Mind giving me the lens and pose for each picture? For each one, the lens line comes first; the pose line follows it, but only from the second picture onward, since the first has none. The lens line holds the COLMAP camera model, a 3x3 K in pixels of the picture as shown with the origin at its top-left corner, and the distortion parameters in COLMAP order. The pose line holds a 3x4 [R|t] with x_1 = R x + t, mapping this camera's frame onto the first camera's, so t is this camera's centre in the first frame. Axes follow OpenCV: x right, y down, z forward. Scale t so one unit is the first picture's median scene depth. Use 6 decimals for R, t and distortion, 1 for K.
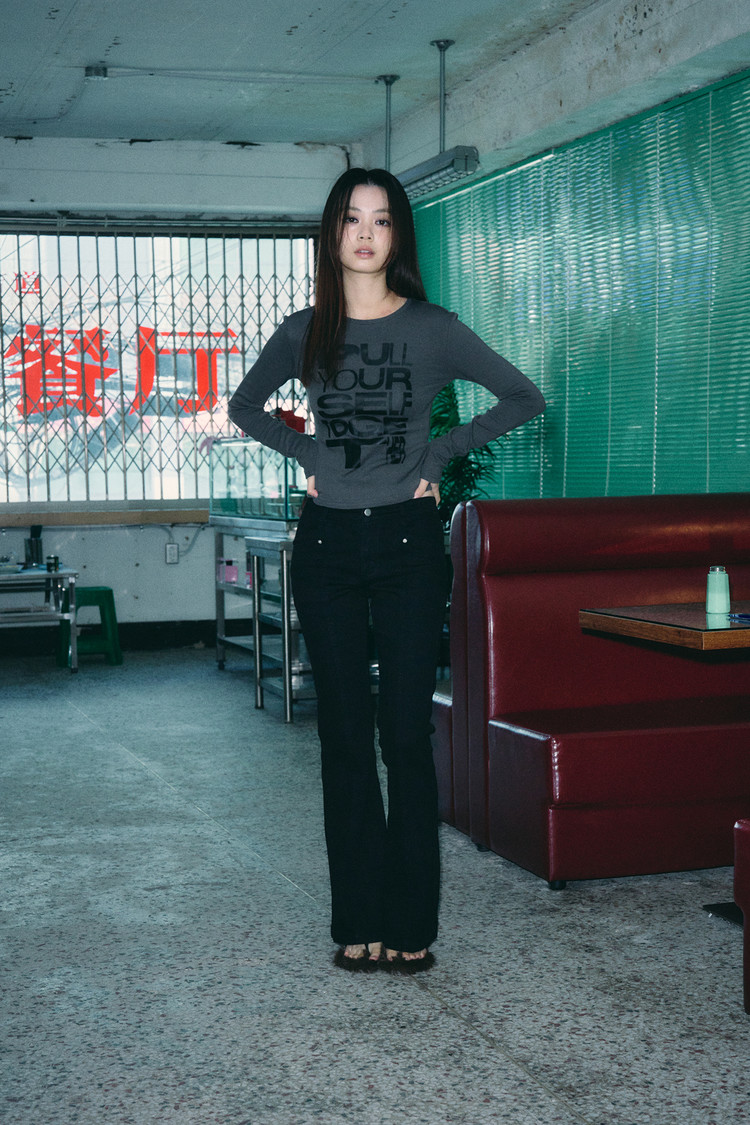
lens RADIAL K [[1940.1, 0, 378.0], [0, 1940.1, 553.0], [0, 0, 1]] dist [0.168531, 0.000000]
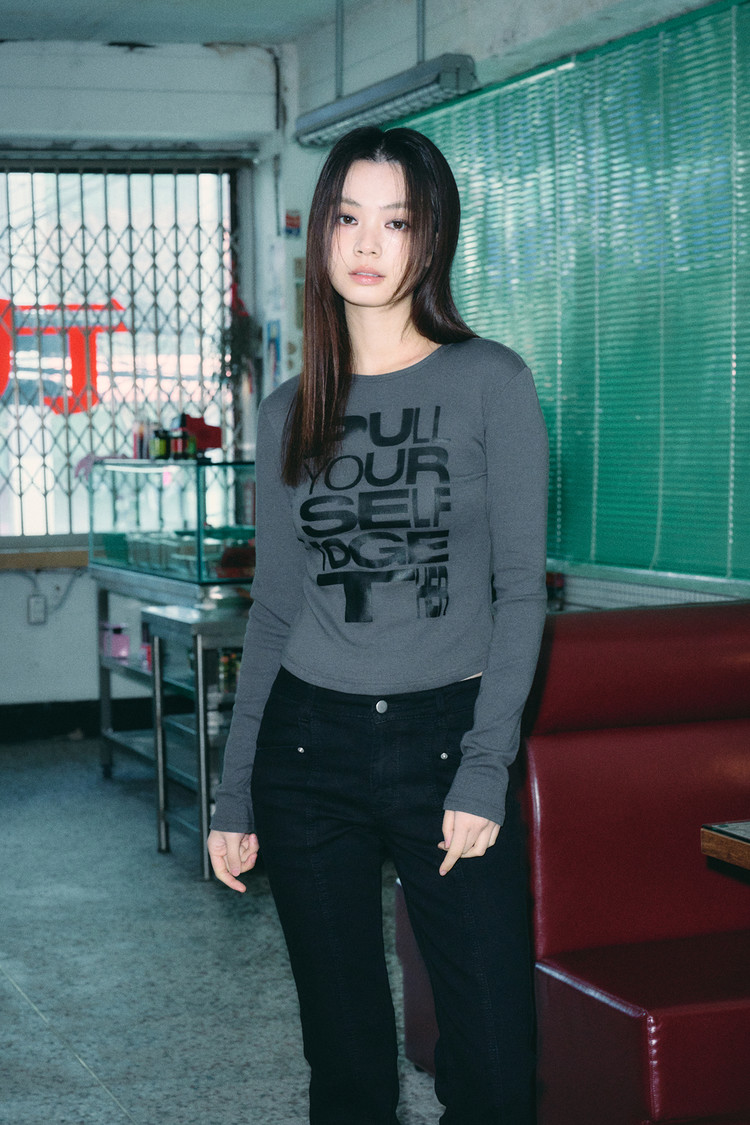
lens RADIAL K [[2197.5, 0, 337.6], [0, 2197.5, 533.6], [0, 0, 1]] dist [0.099660, 0.000000]
pose [[0.999551, -0.007788, 0.028925, -0.018096], [0.007174, 0.999748, 0.021294, -0.046274], [-0.029083, -0.021077, 0.999355, 0.180690]]
